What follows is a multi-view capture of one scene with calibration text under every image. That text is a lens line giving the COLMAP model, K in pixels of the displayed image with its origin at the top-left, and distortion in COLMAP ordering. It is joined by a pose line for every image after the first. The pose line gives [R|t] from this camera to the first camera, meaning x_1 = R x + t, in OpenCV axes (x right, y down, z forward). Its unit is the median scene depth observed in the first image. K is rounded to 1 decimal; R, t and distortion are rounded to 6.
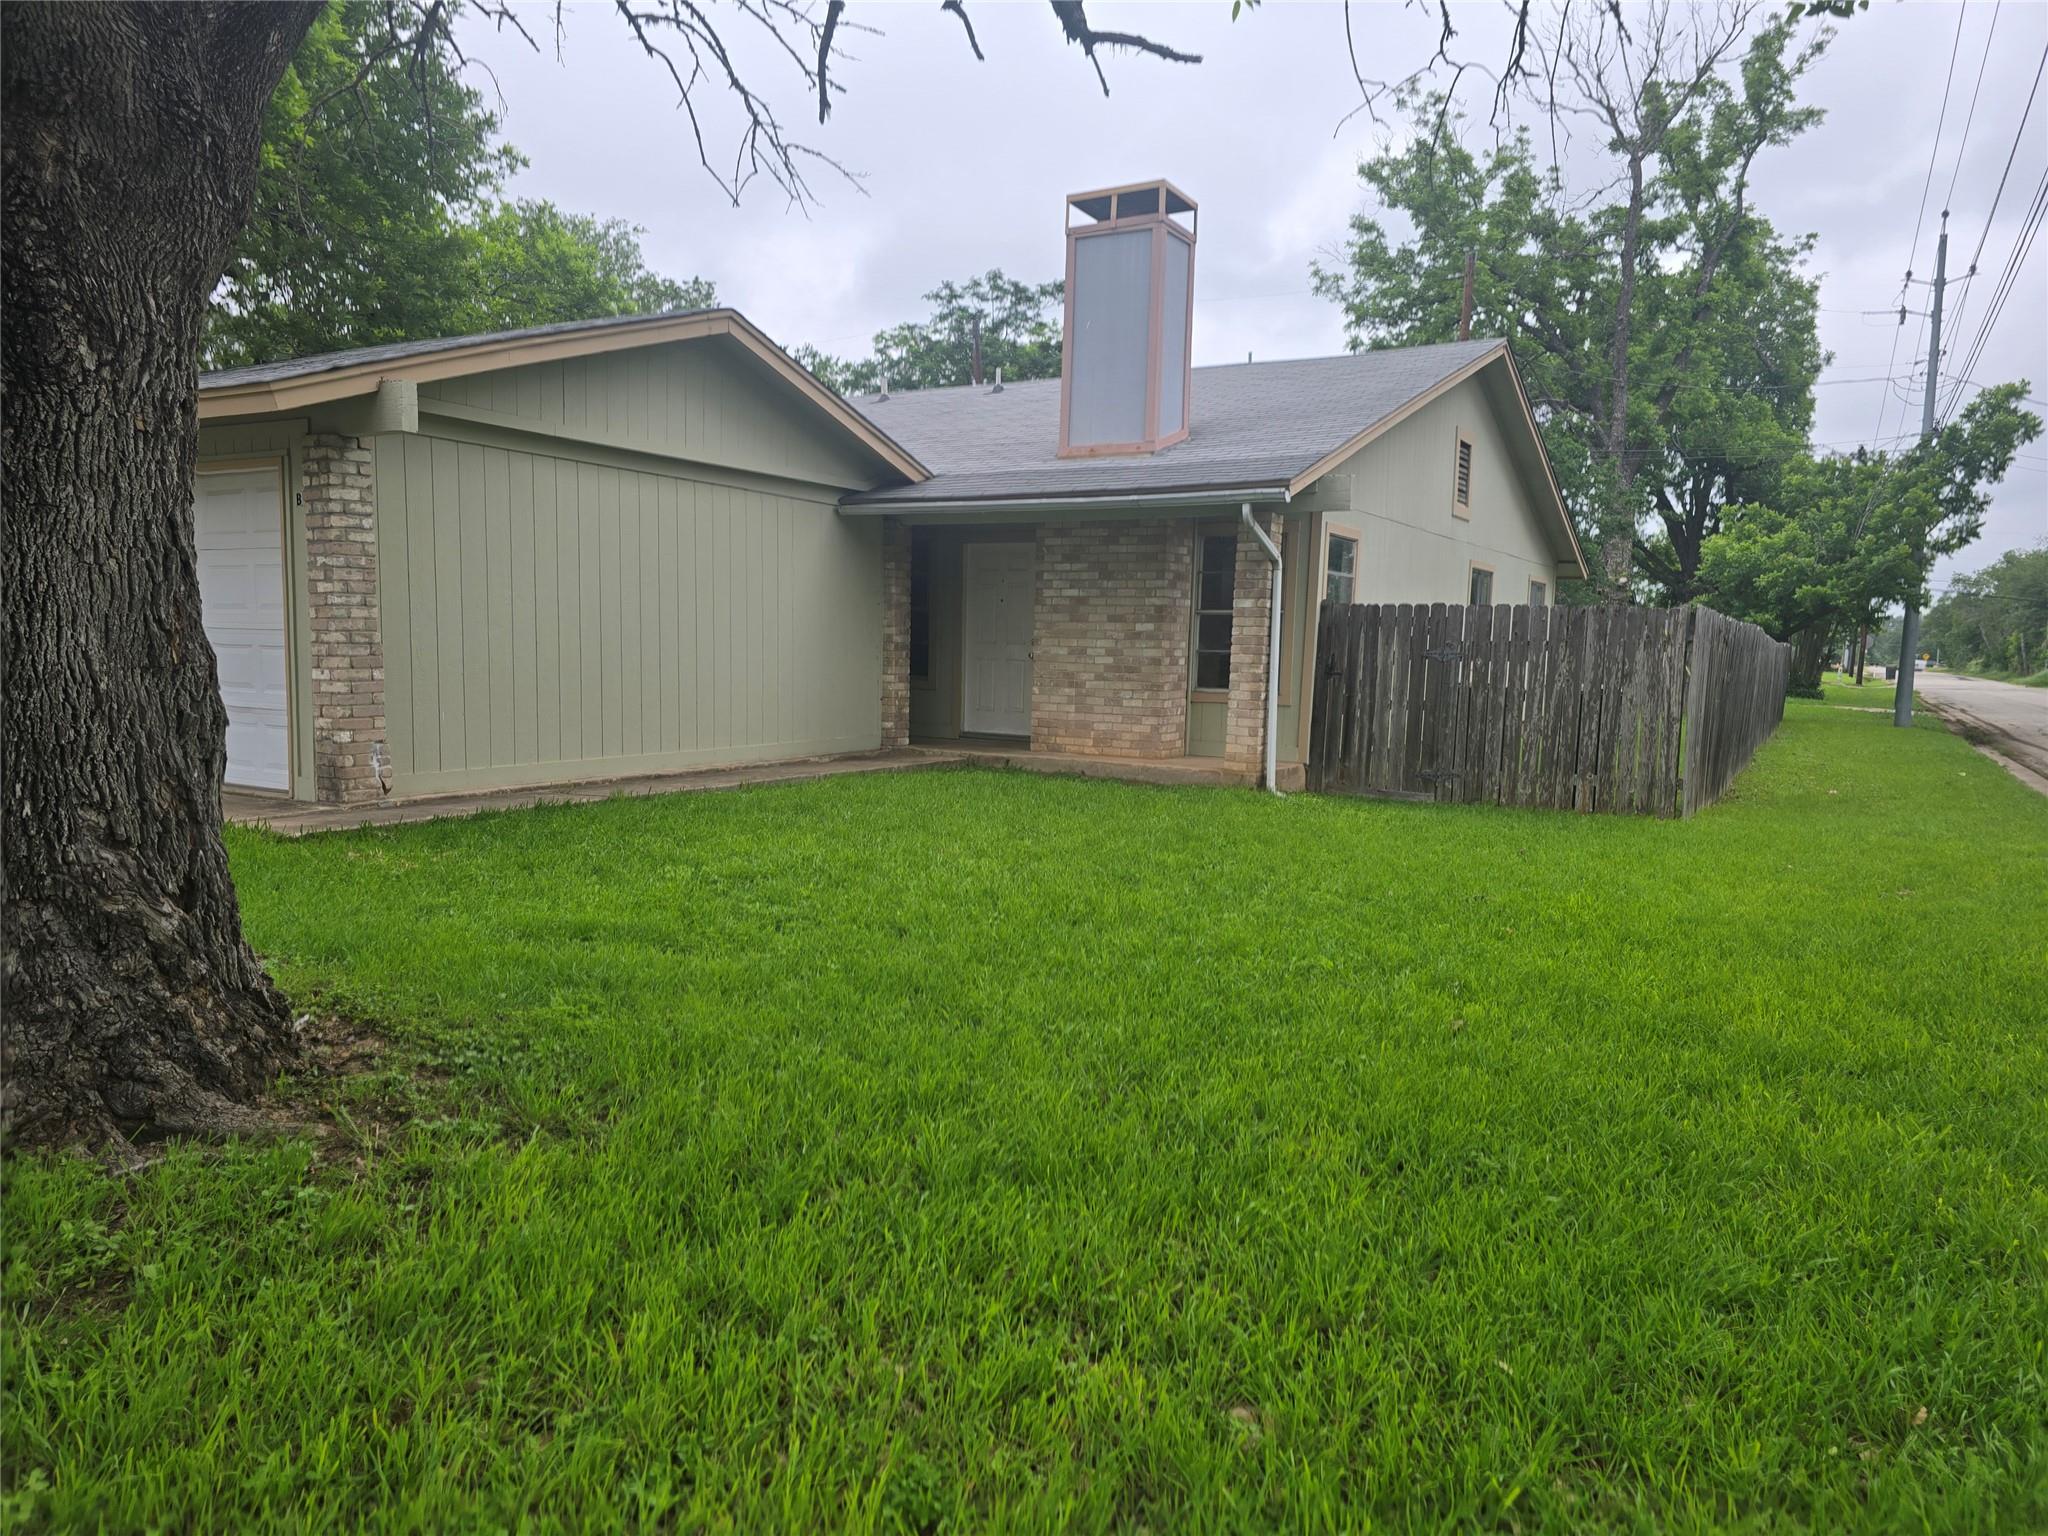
lens RADIAL K [[1392.6, 0, 1010.7], [0, 1392.6, 792.0], [0, 0, 1]] dist [0.059600, -0.054717]
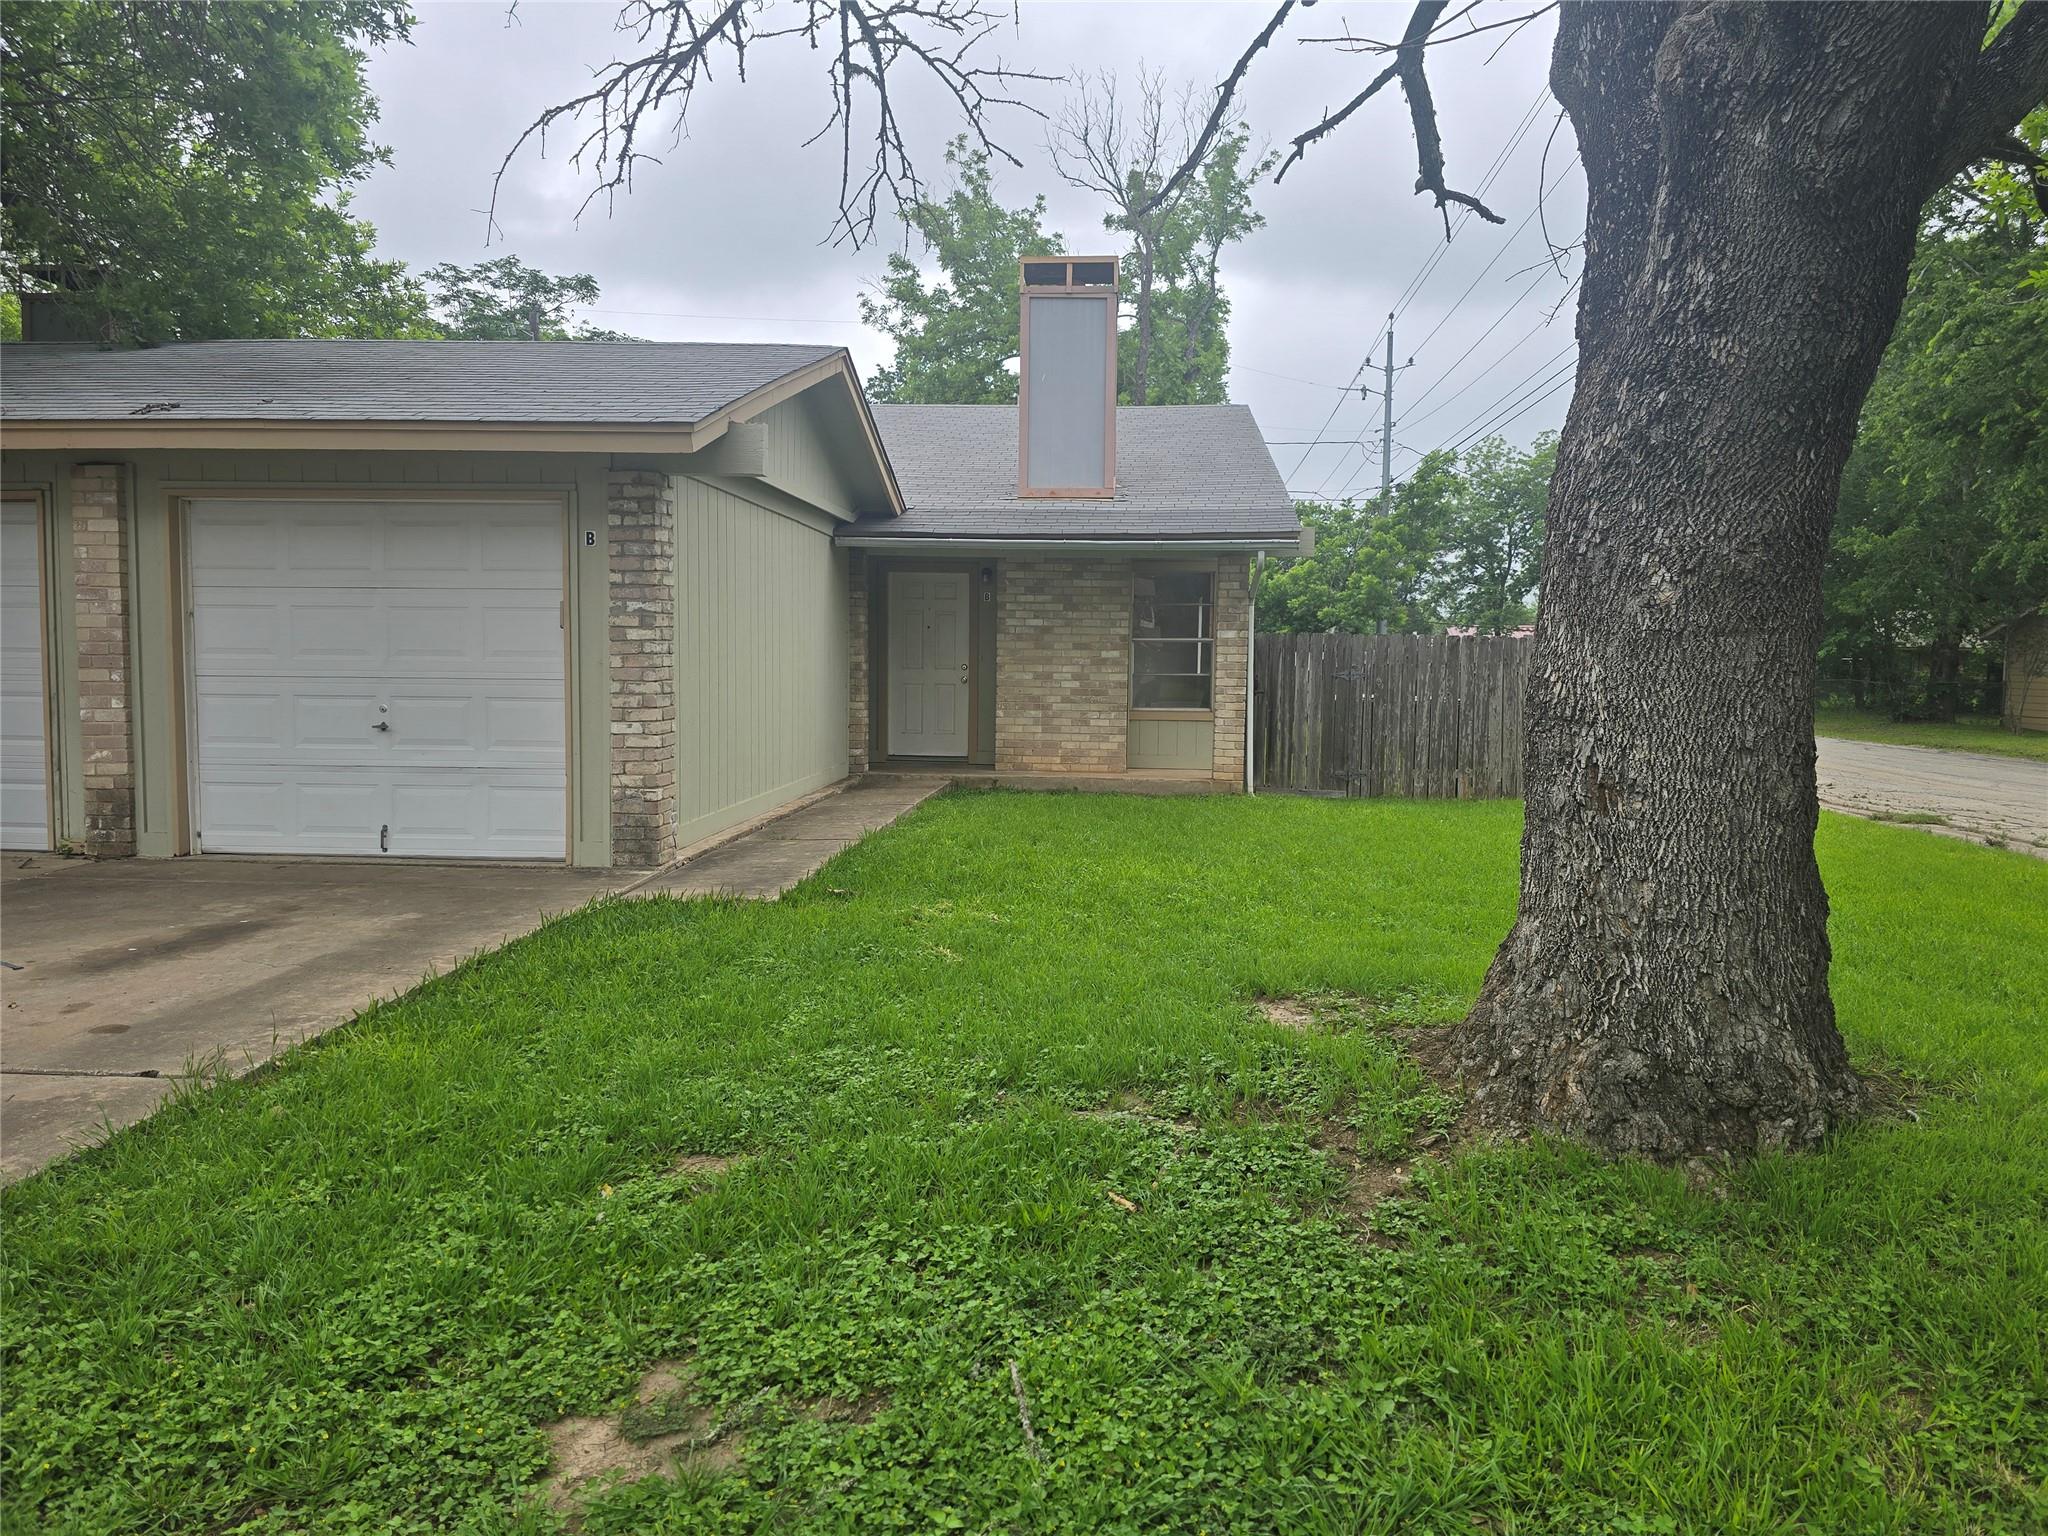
lens RADIAL K [[1392.6, 0, 1040.8], [0, 1392.6, 757.7], [0, 0, 1]] dist [0.059600, -0.054717]
pose [[0.894090, -0.043775, 0.445743, -0.450564], [0.054780, 0.998428, -0.011828, -0.026250], [-0.444525, 0.034993, 0.895083, 0.040238]]
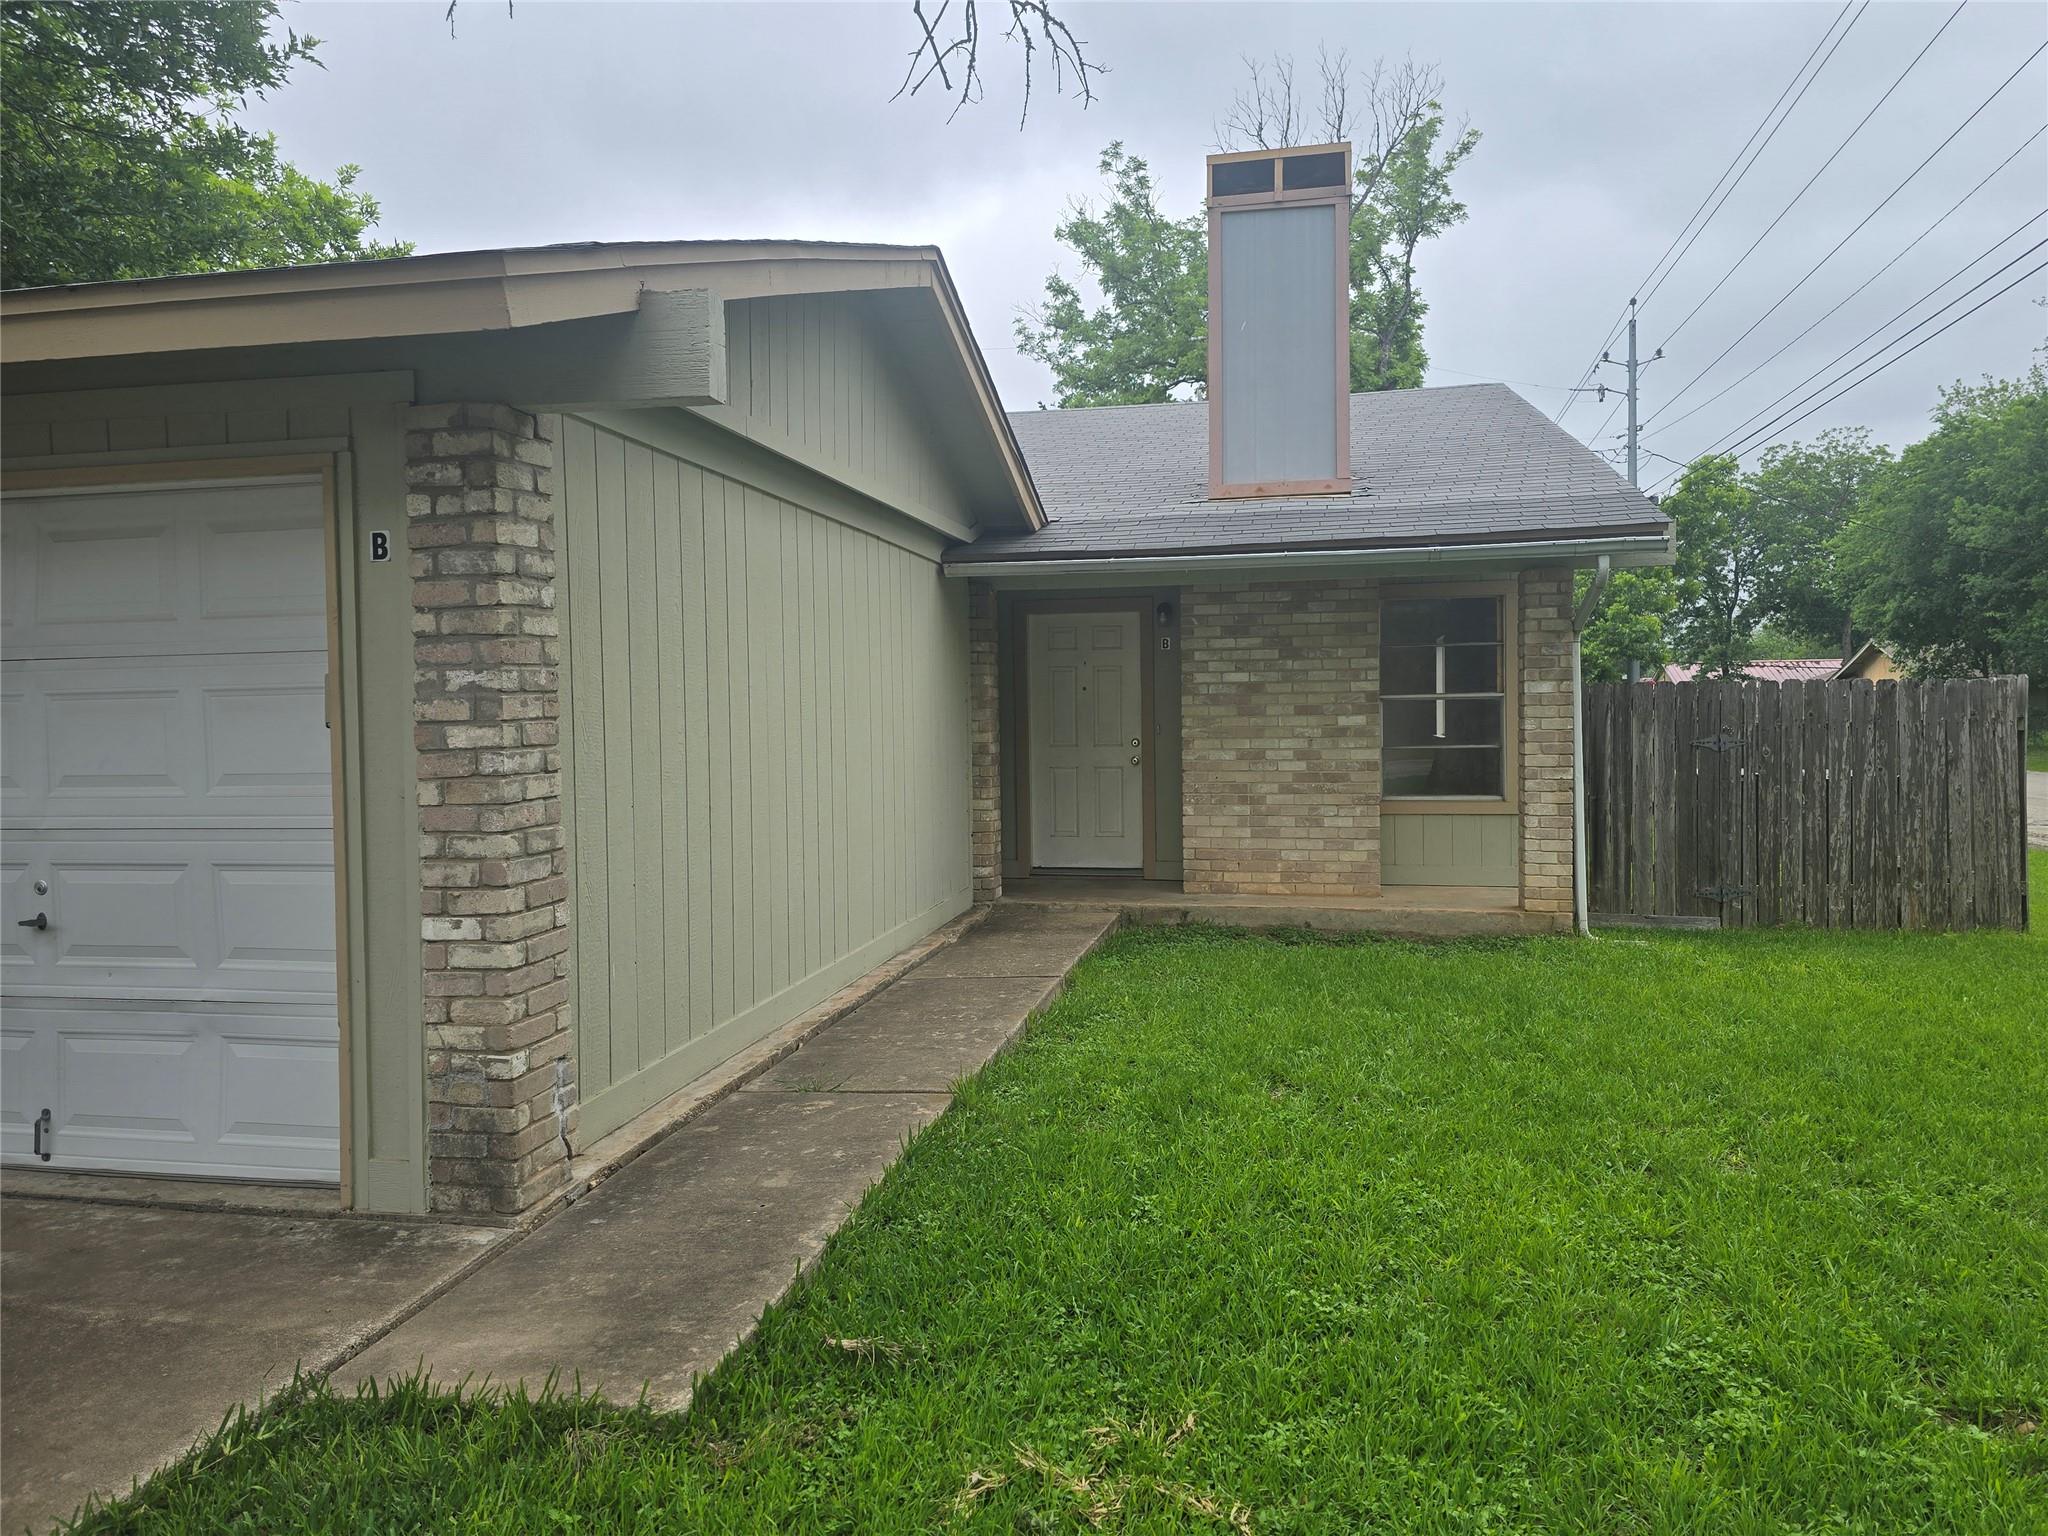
lens RADIAL K [[1392.6, 0, 1029.8], [0, 1392.6, 749.3], [0, 0, 1]] dist [0.059600, -0.054717]
pose [[0.943599, -0.045497, 0.327949, -0.315504], [0.069948, 0.995550, -0.063148, -0.068096], [-0.323616, 0.082526, 0.942583, 0.351195]]
